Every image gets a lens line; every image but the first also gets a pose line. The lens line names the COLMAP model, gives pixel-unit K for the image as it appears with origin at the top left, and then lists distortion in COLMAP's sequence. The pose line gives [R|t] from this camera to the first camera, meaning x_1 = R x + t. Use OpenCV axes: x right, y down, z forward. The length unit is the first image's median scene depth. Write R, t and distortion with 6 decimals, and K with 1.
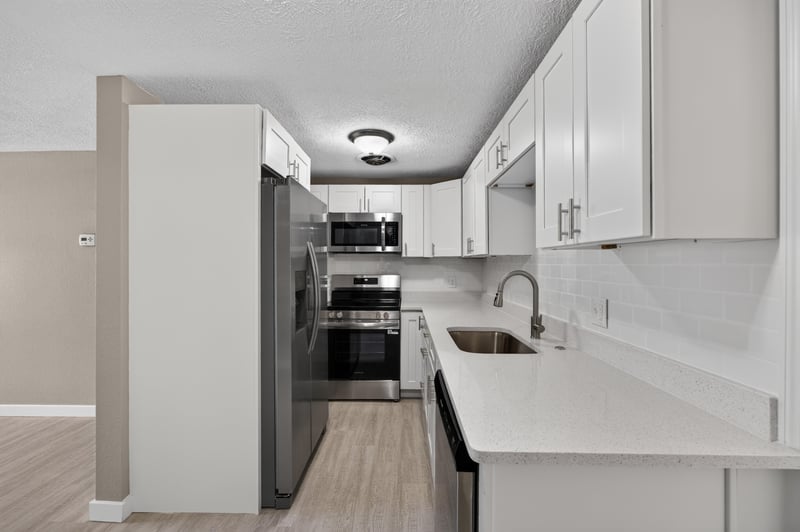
lens RADIAL K [[356.8, 0, 400.0], [0, 356.8, 266.0], [0, 0, 1]] dist [-0.030491, 0.016413]
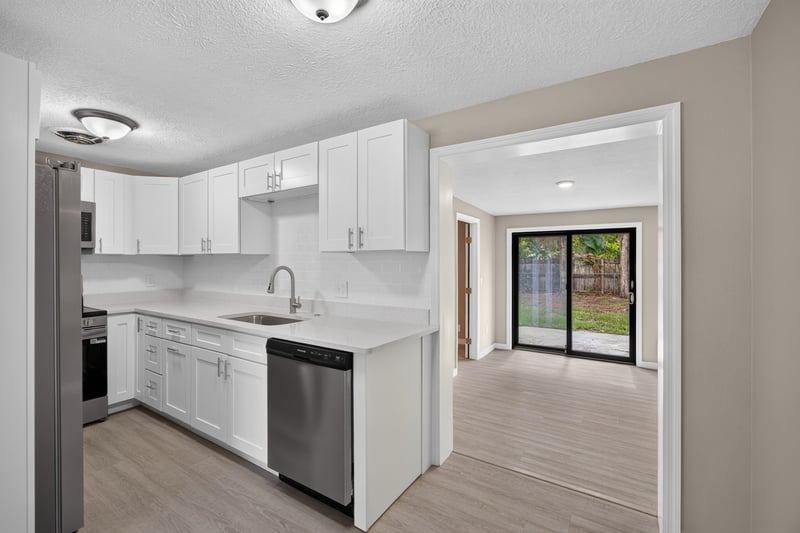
lens RADIAL K [[344.0, 0, 400.0], [0, 344.0, 266.5], [0, 0, 1]] dist [-0.002304, -0.000184]
pose [[0.525052, -0.015844, 0.850923, -0.386786], [0.007615, 0.999874, 0.013918, -0.001011], [-0.851036, -0.000828, 0.525107, -0.065220]]
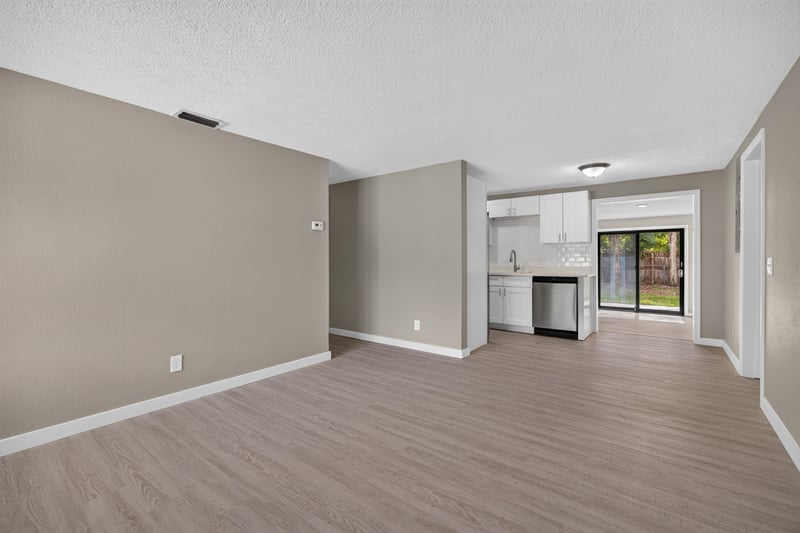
lens RADIAL K [[348.2, 0, 400.0], [0, 348.2, 266.5], [0, 0, 1]] dist [-0.003402, 0.000183]
pose [[0.595000, -0.023476, 0.803383, -1.800799], [0.012077, 0.999722, 0.020269, 0.055029], [-0.803635, -0.002358, 0.595118, 0.001577]]
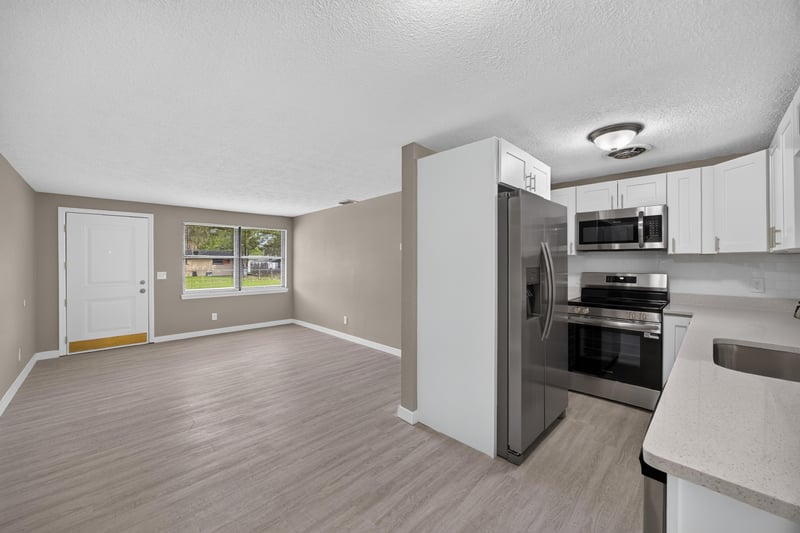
lens RADIAL K [[308.9, 0, 400.0], [0, 308.9, 266.5], [0, 0, 1]] dist [-0.000320, 0.000042]
pose [[0.718916, 0.008857, -0.695040, 0.076874], [-0.002928, 0.999949, 0.009715, 0.000719], [0.695090, -0.004949, 0.718905, -0.020561]]
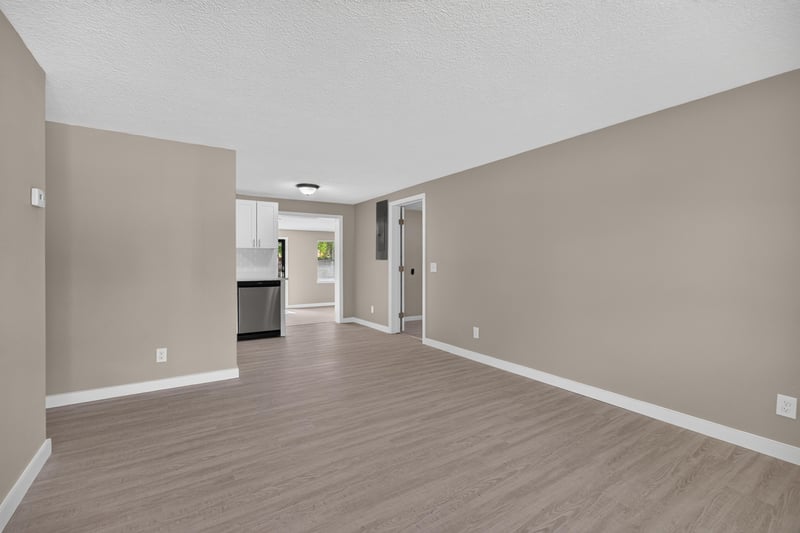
lens RADIAL K [[356.8, 0, 400.0], [0, 356.8, 266.5], [0, 0, 1]] dist [-0.030491, 0.016413]
pose [[-0.556094, -0.011562, 0.831039, -1.873486], [0.005301, 0.999834, 0.017457, 0.049797], [-0.831103, 0.014113, -0.555940, 0.837959]]
